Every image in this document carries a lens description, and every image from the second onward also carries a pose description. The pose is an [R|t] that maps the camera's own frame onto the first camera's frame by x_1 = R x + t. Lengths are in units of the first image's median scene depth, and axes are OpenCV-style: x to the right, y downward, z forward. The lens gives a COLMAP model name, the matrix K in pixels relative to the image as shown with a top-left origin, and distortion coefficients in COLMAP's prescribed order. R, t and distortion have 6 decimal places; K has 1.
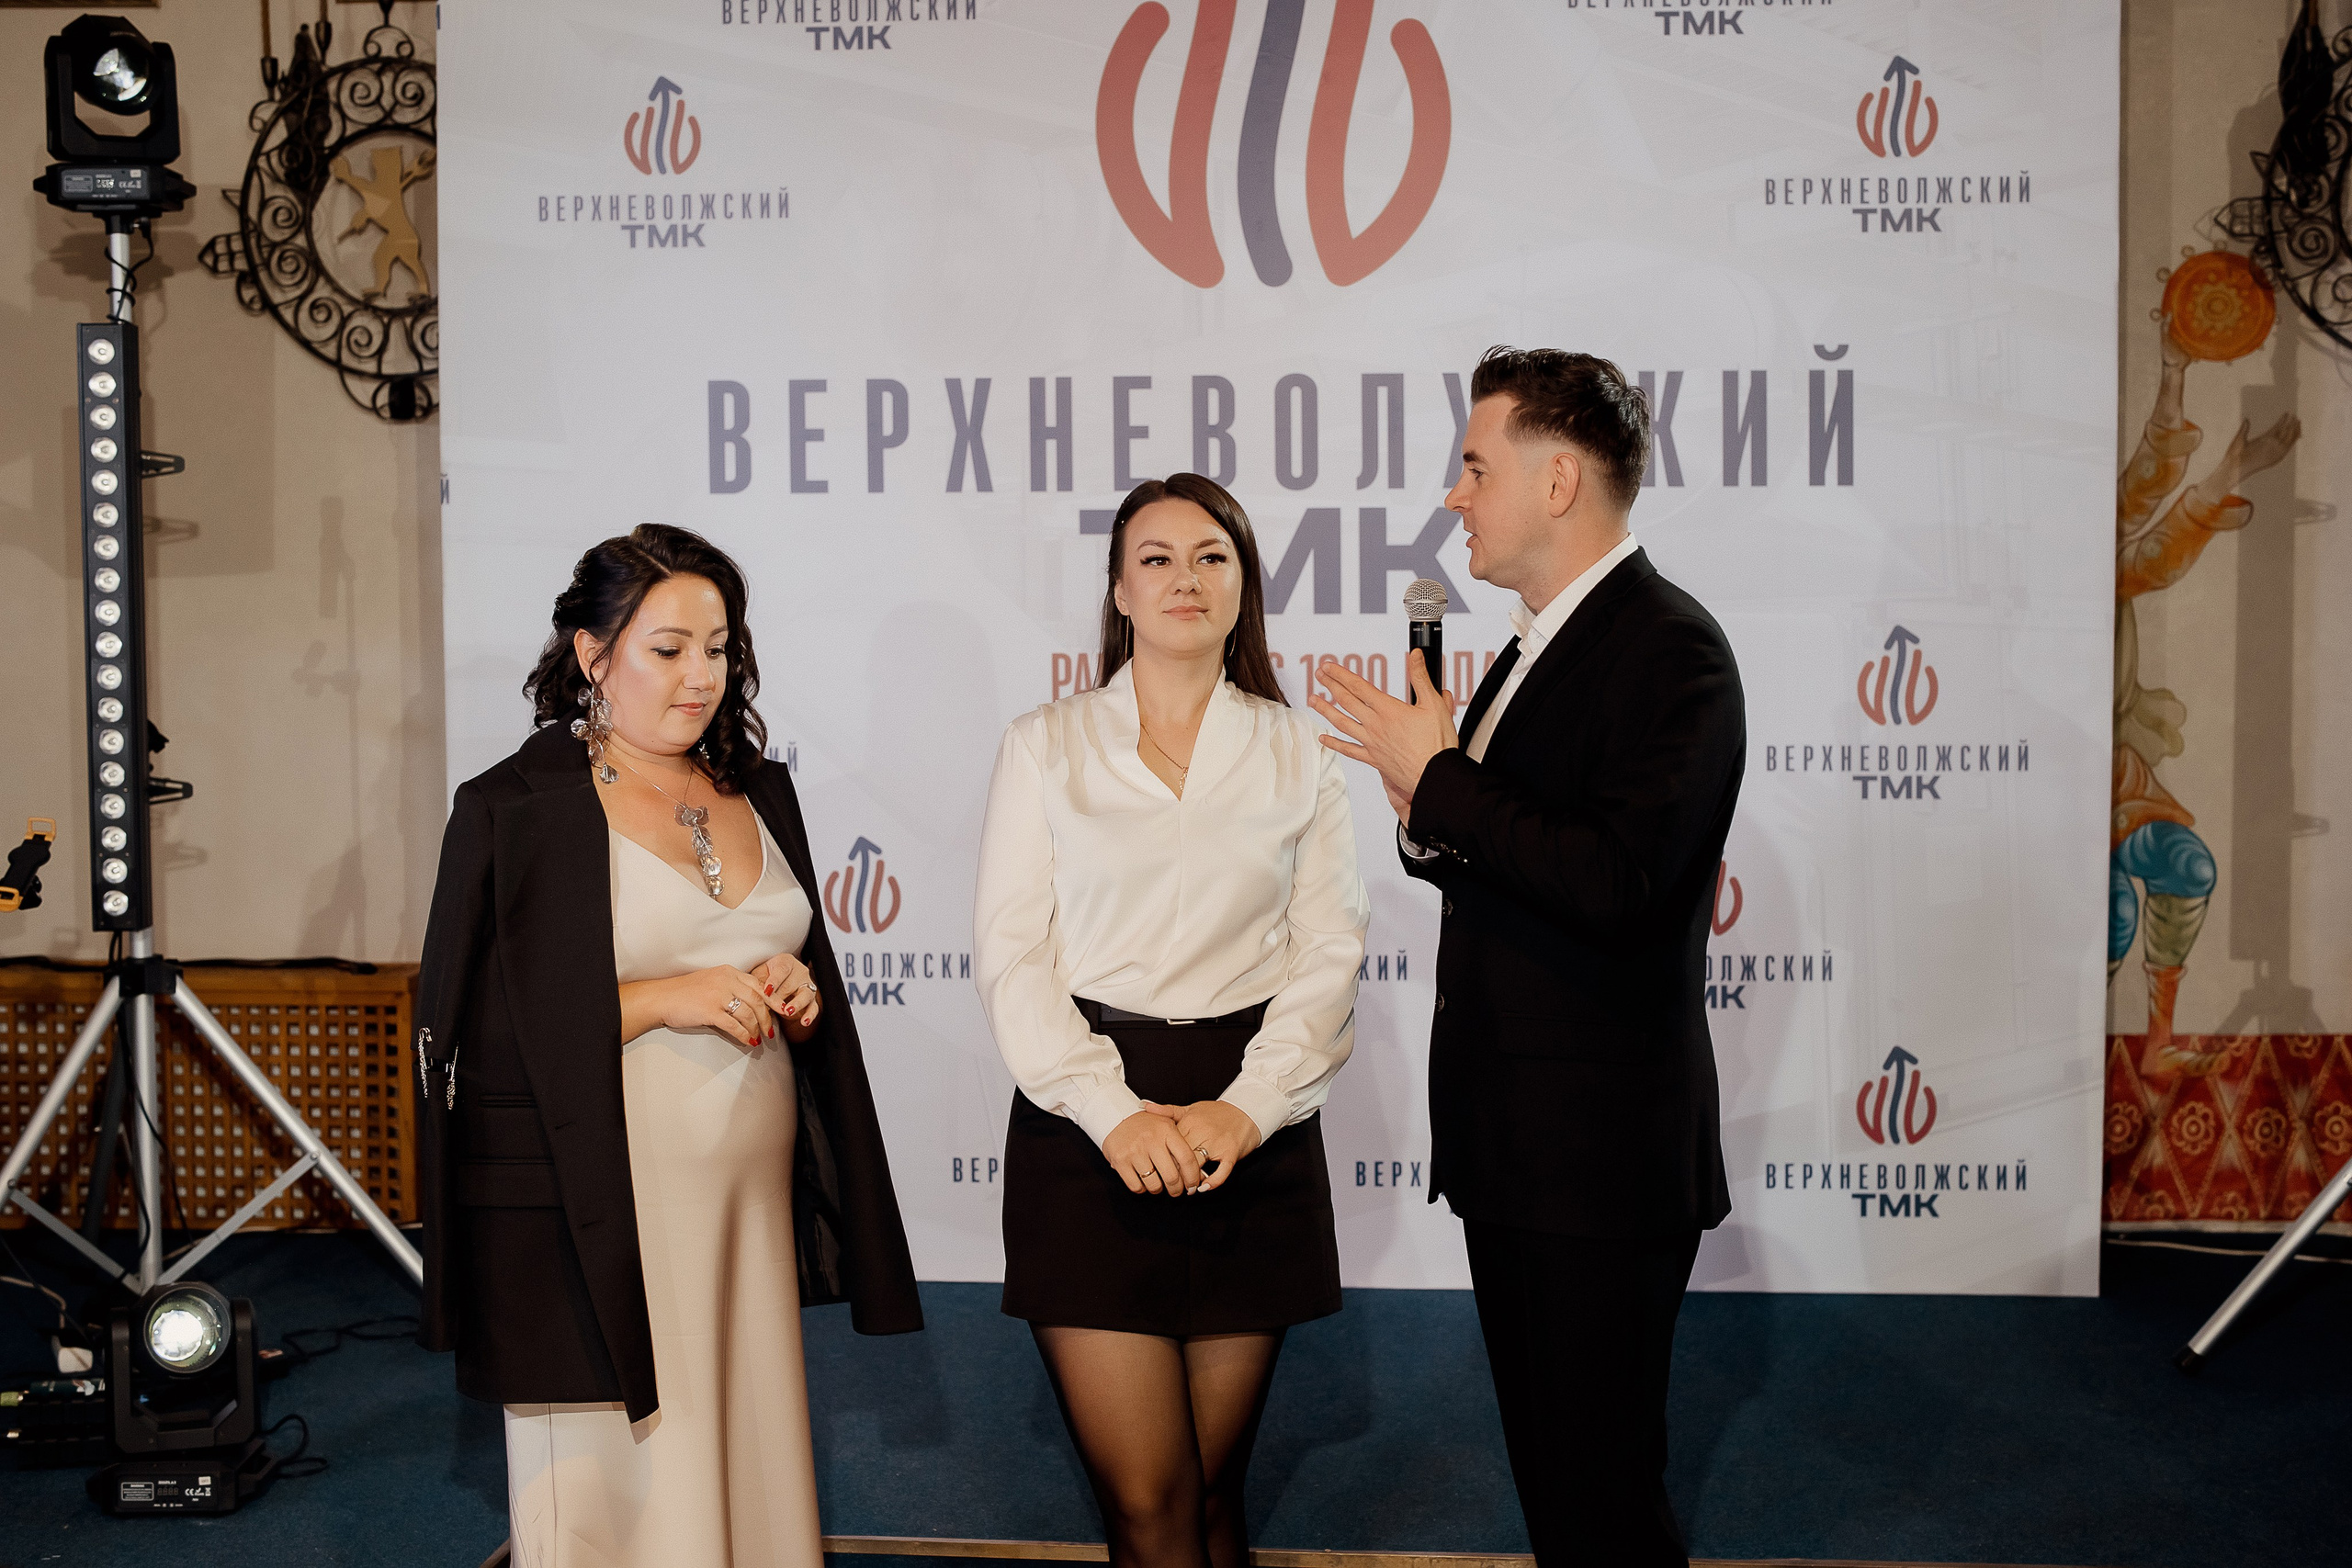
lens RADIAL K [[3563.8, 0, 1176.2], [0, 3563.8, 762.1], [0, 0, 1]] dist [-0.052474, 0.000000]
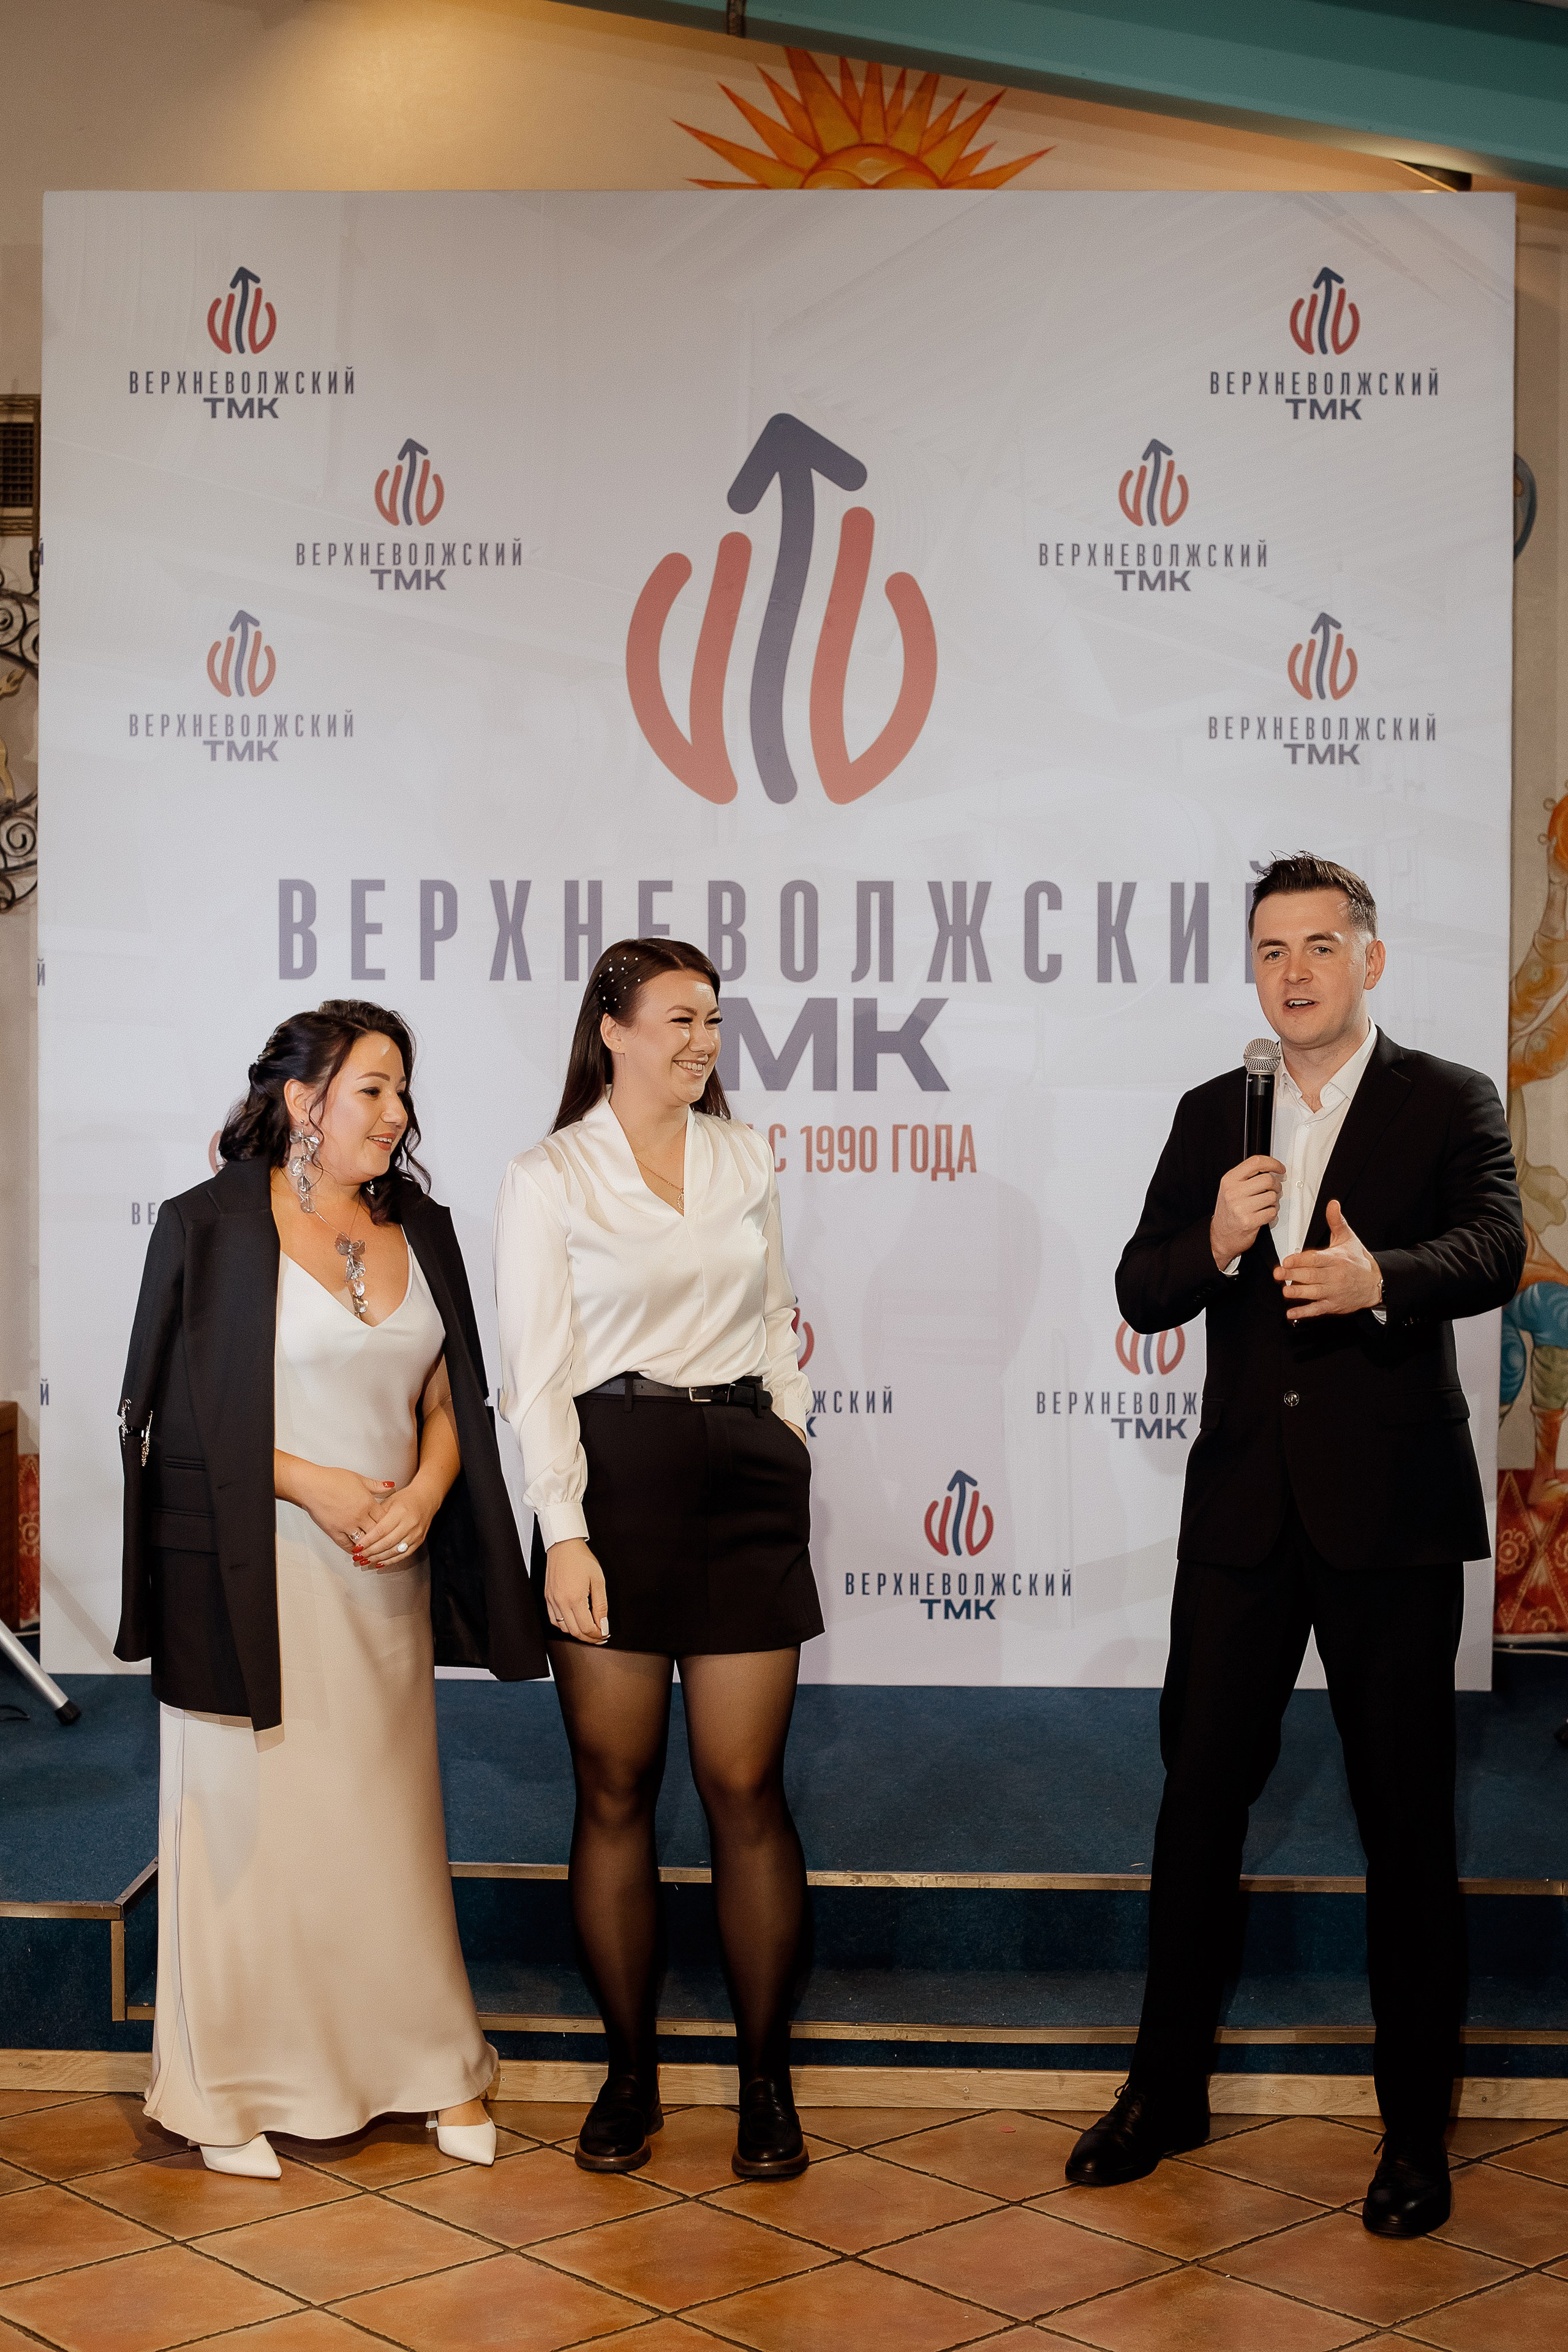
lens RADIAL K [[3564.1, 0, 778.7], [0, 3564.1, 1157.7], [0, 0, 1]] dist [-0.052474, 0.000000]
pose [[0.998168, 0.008693, 0.059880, -0.040561], [-0.007036, 0.999588, -0.027840, 0.011727], [-0.060097, 0.027368, 0.997817, -0.136914]]
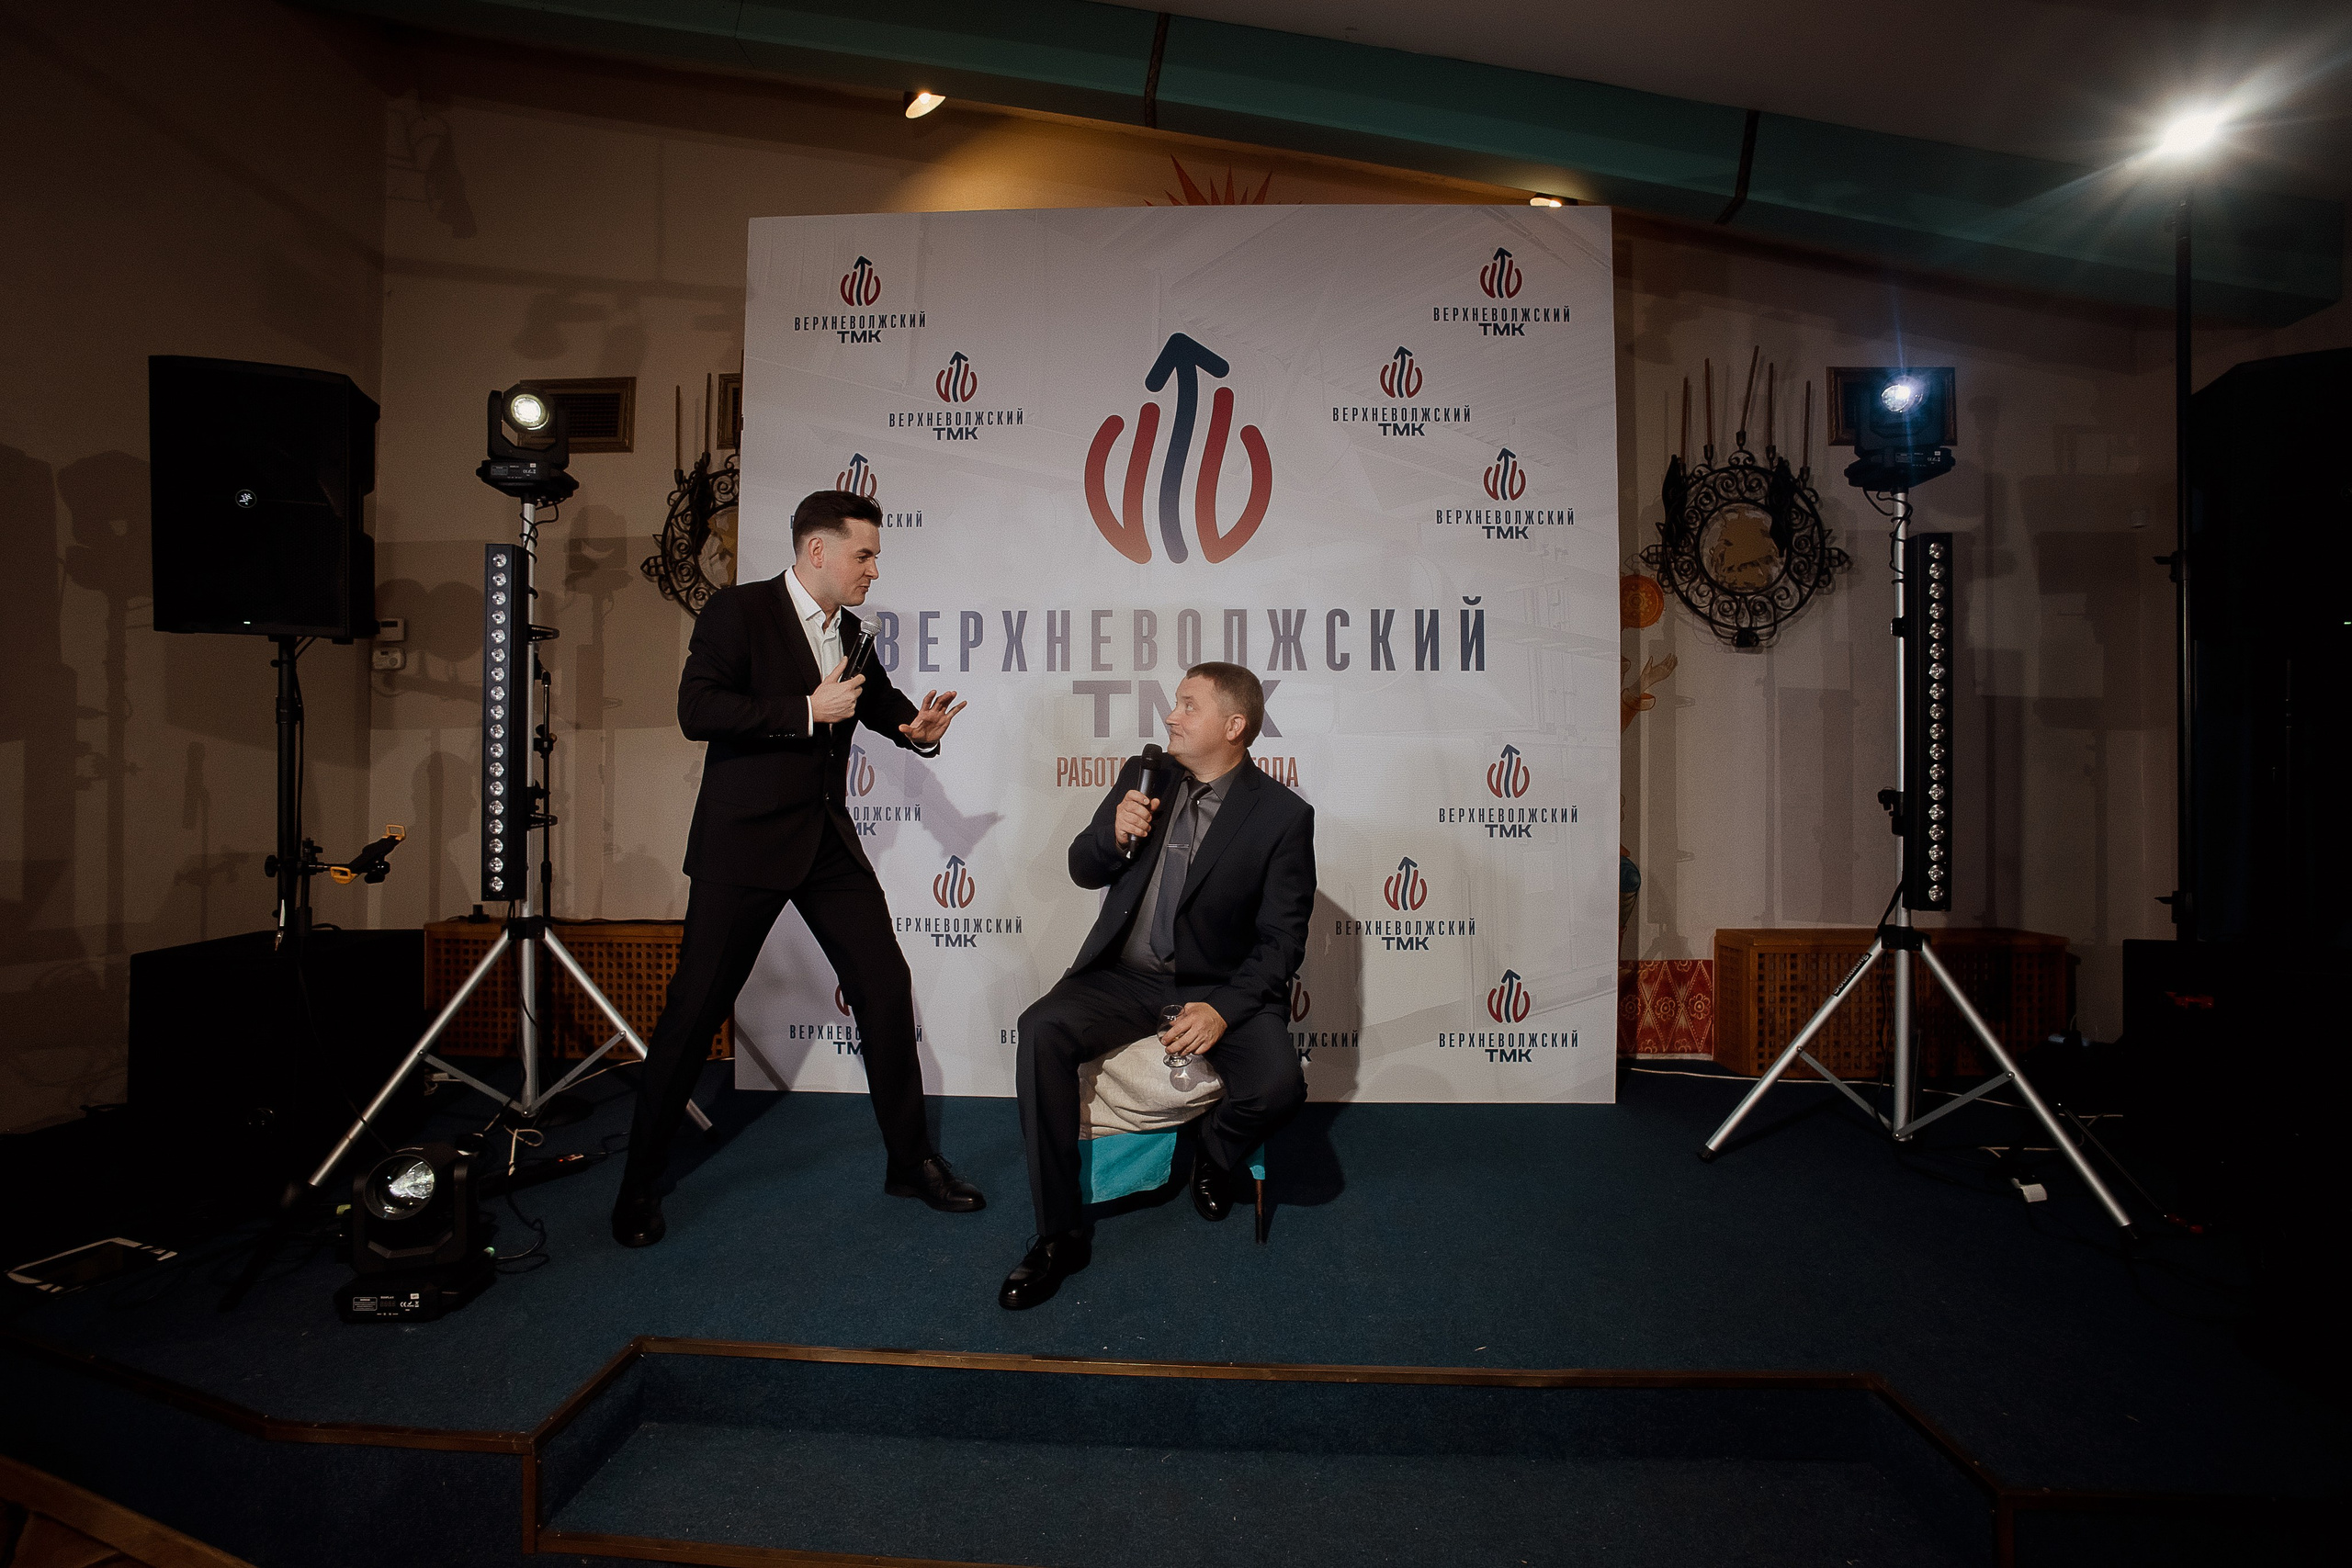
lens RADIAL K [[1073.1, 0, 1176.9], [0, 1073.1, 783.2], [0, 0, 1]] dist [-0.072393, 0.025636]
pose [[0.998829, 0.008973, 0.047544, 0.000966], [-0.005370, 0.997141, -0.075379, 0.025161], [-0.048084, 0.075035, 0.996021, 0.443136]]
